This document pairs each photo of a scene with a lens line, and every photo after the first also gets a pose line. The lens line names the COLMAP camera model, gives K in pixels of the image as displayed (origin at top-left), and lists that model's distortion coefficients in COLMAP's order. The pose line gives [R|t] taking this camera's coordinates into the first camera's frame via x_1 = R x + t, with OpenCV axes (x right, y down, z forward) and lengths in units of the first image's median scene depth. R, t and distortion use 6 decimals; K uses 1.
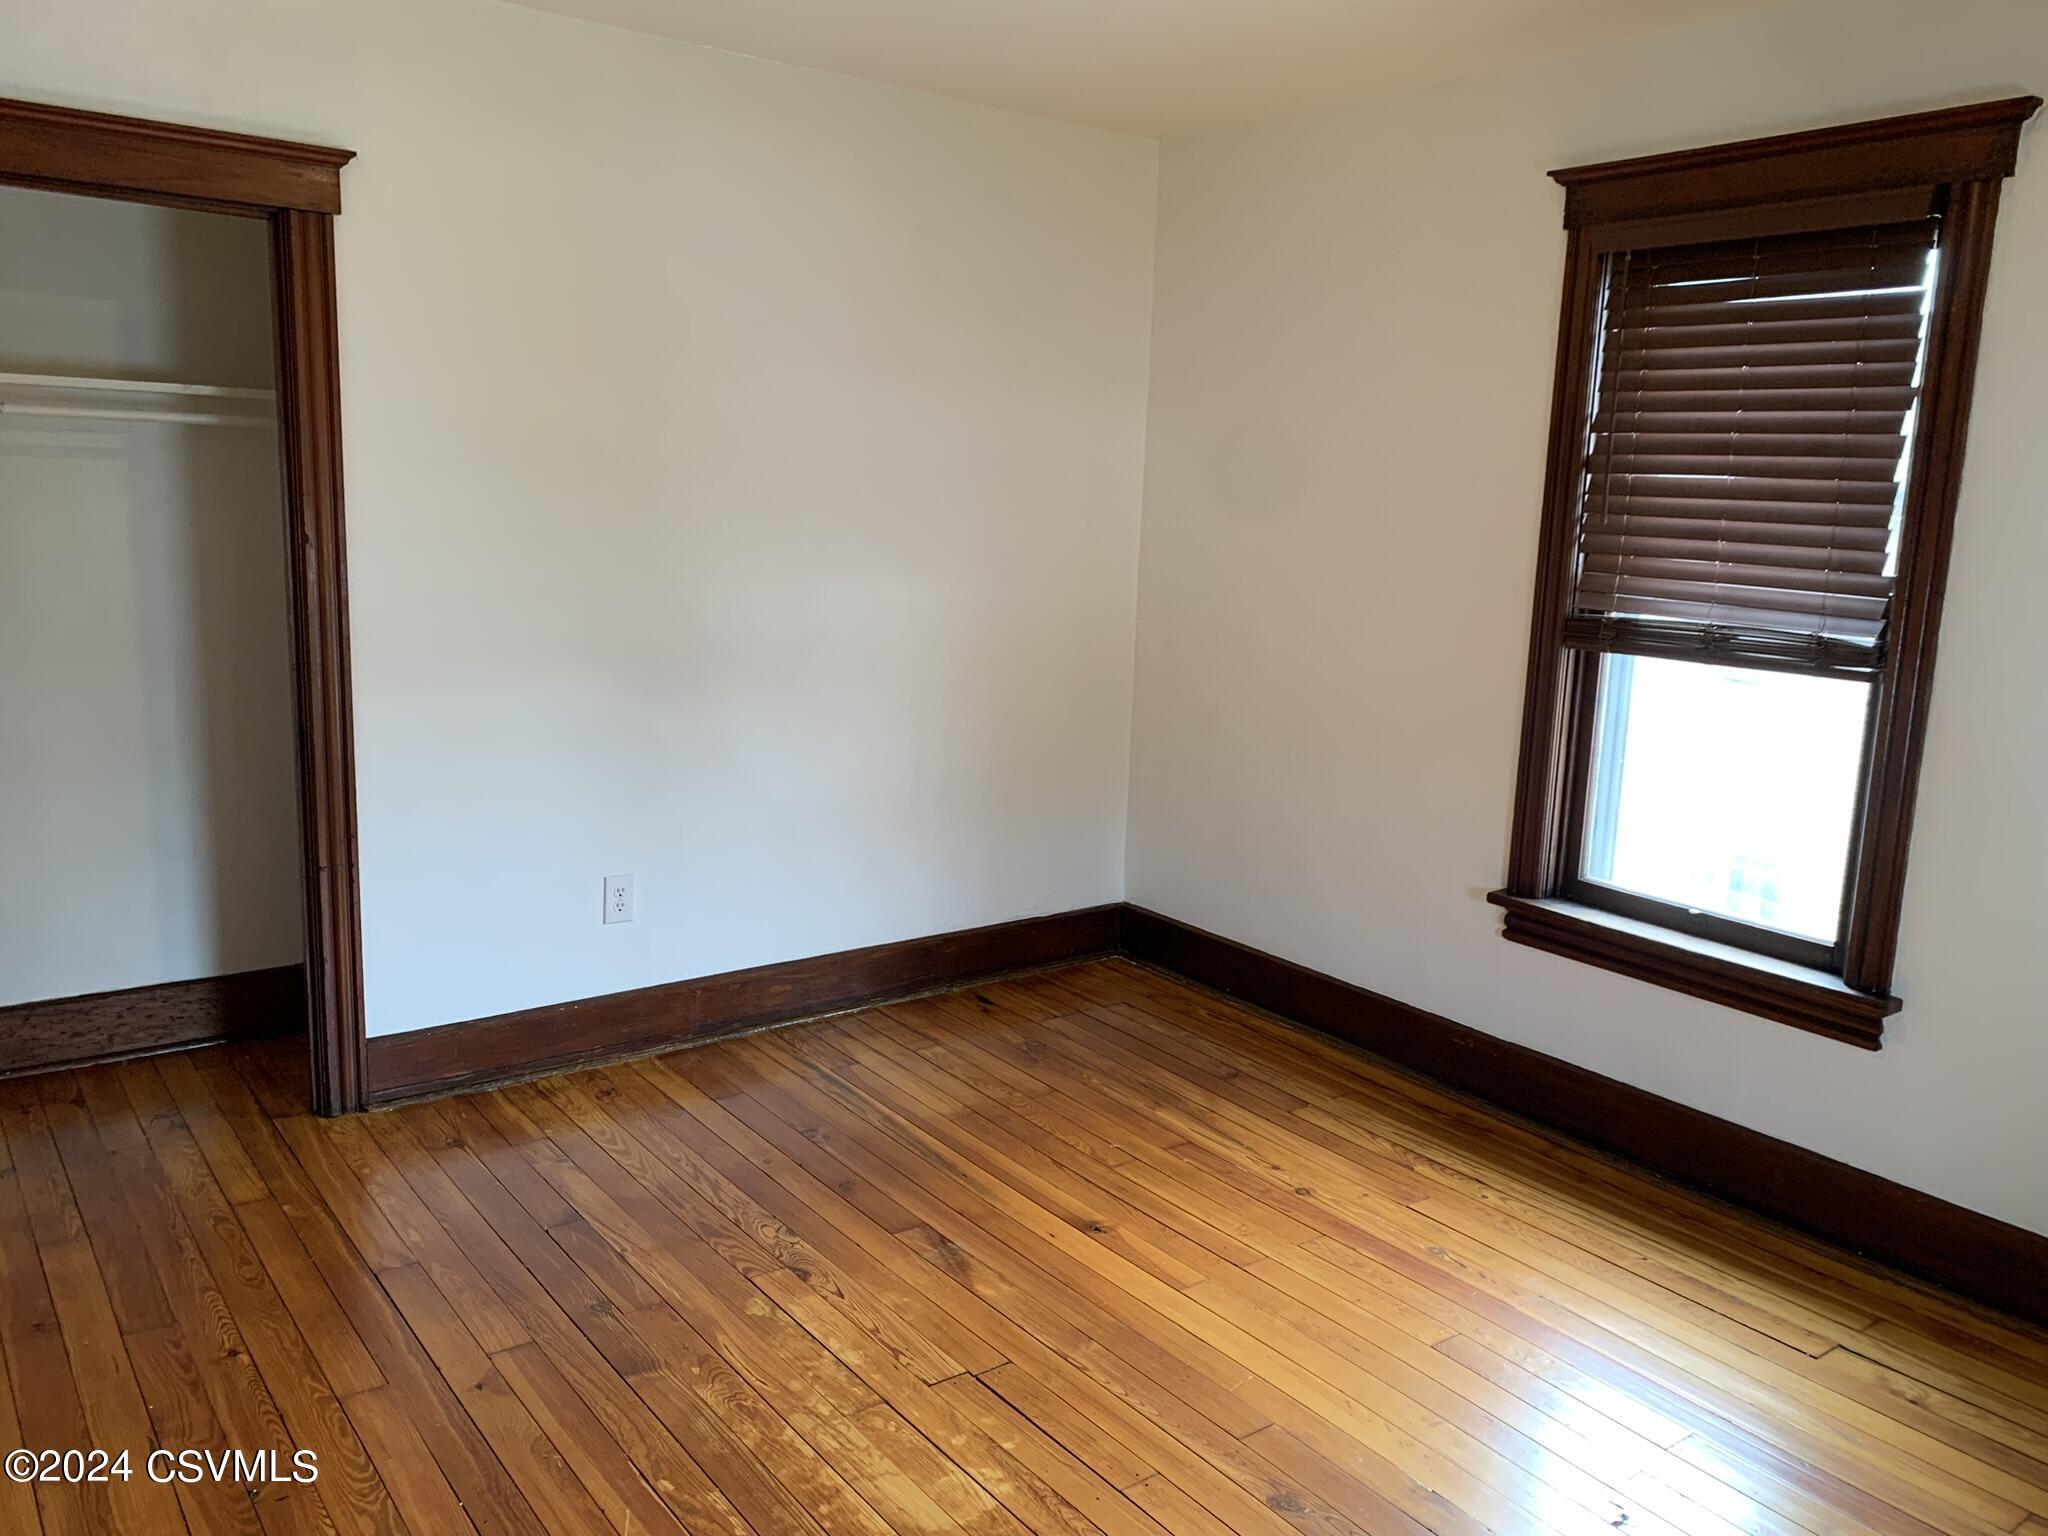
lens RADIAL K [[1612.2, 0, 1035.9], [0, 1612.2, 759.7], [0, 0, 1]] dist [0.053093, -0.004407]
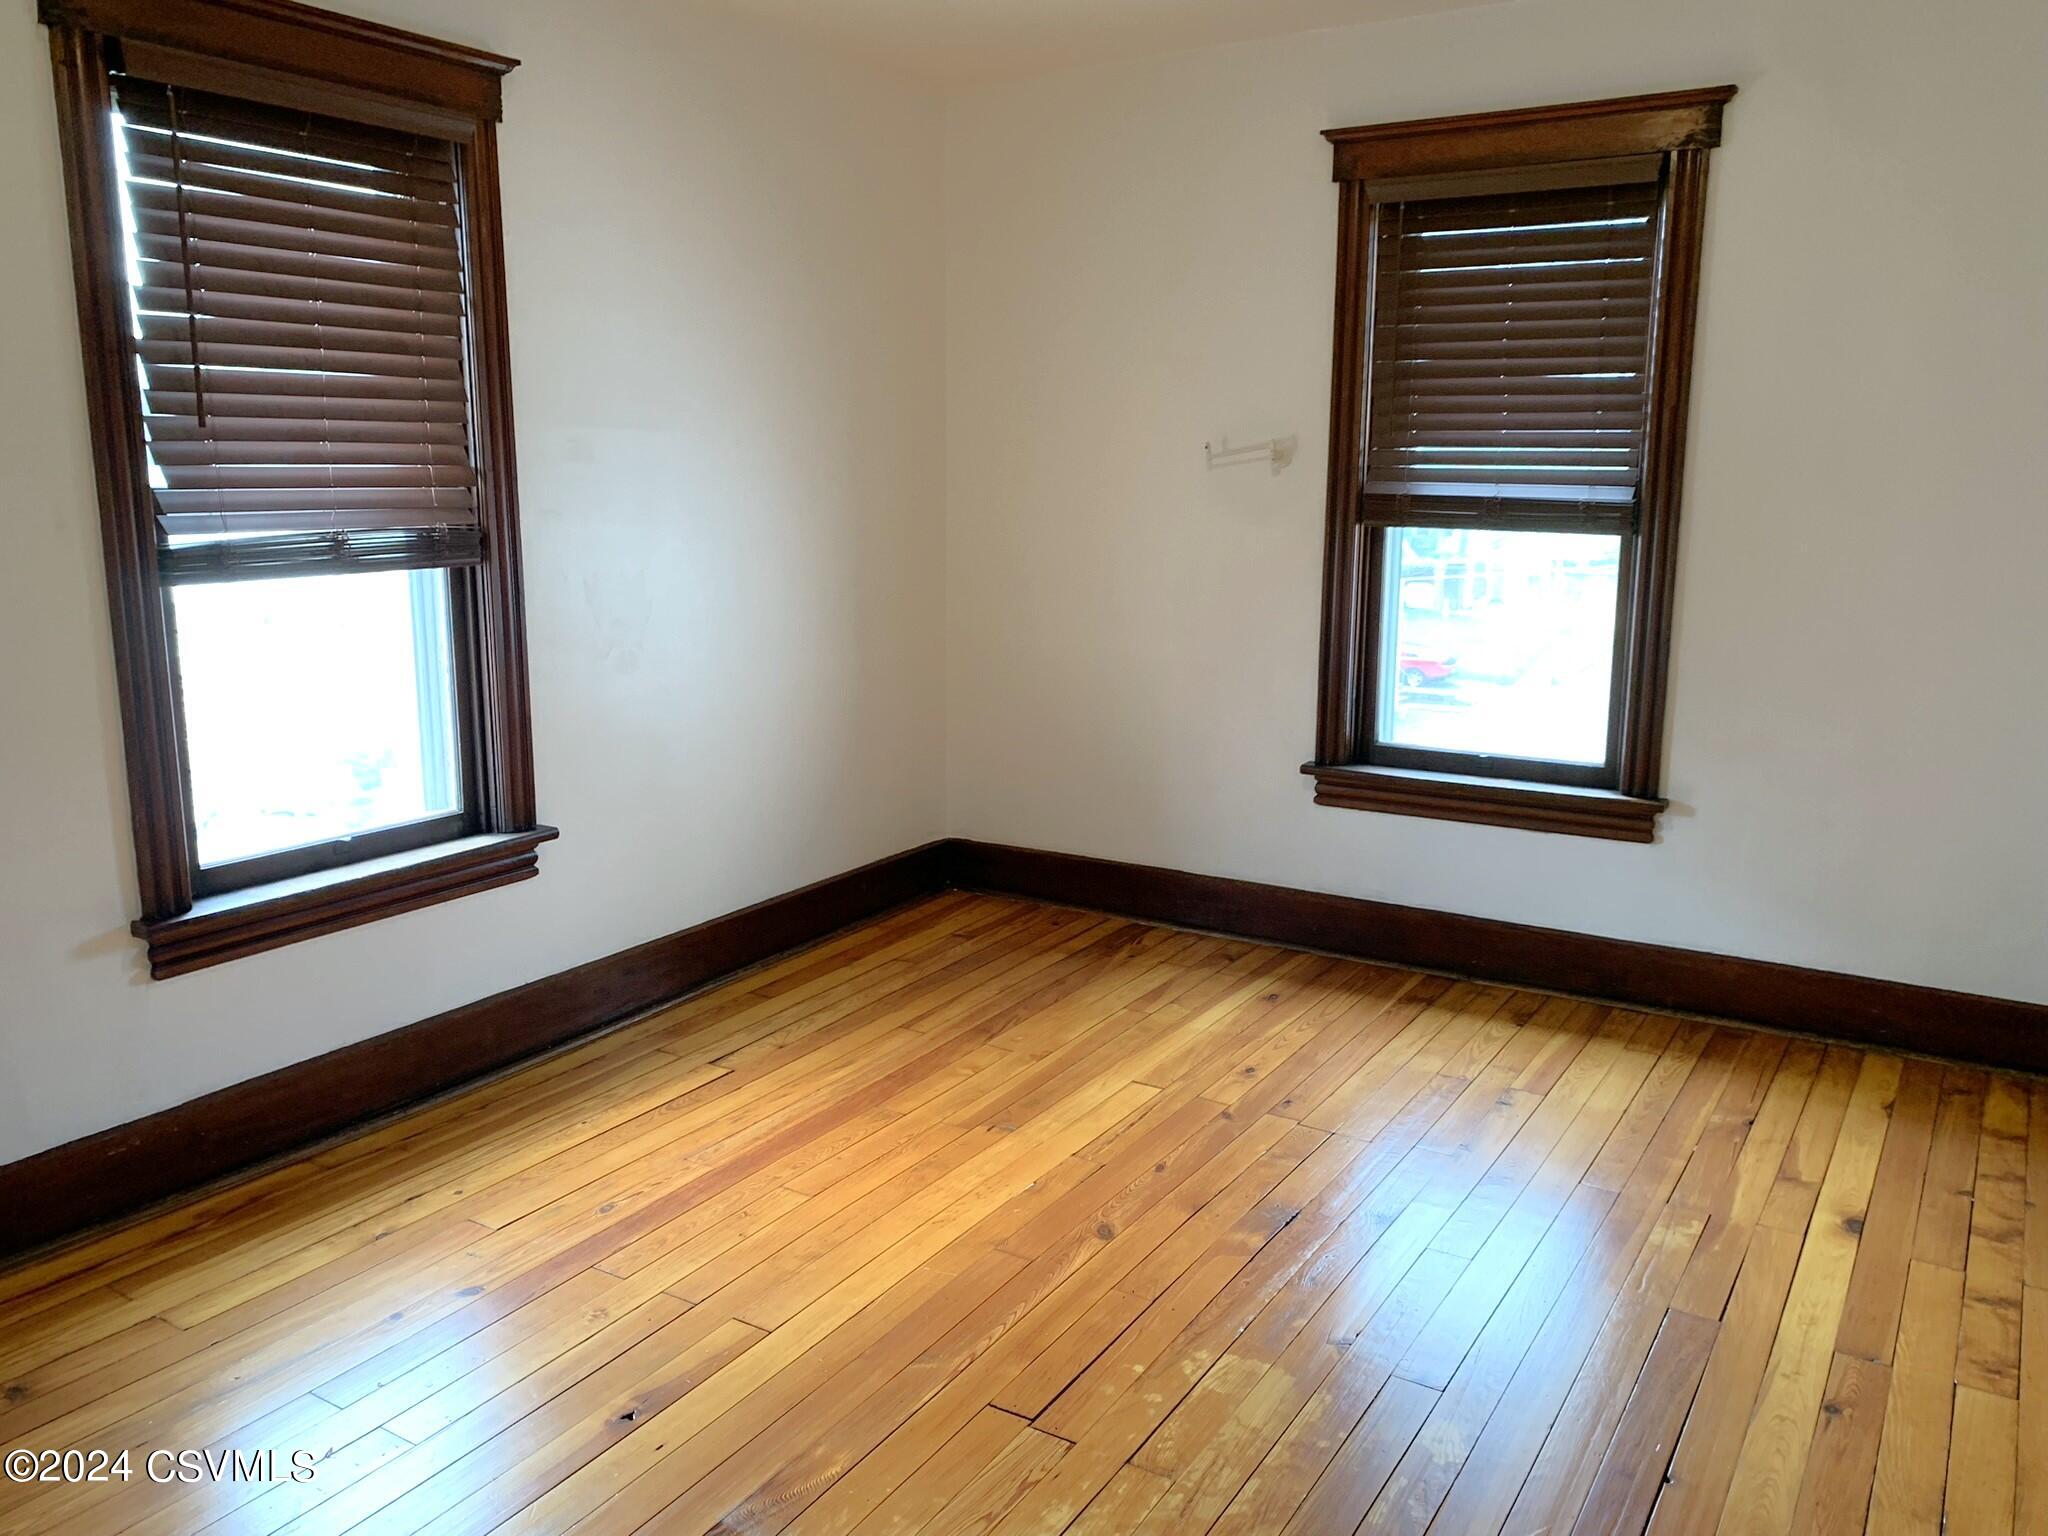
lens RADIAL K [[1612.2, 0, 1026.3], [0, 1612.2, 741.0], [0, 0, 1]] dist [0.053093, -0.004407]
pose [[-0.359015, -0.202787, 0.911035, -0.598754], [0.146541, 0.951757, 0.269600, -0.160869], [-0.921756, 0.230294, -0.311979, 0.941453]]
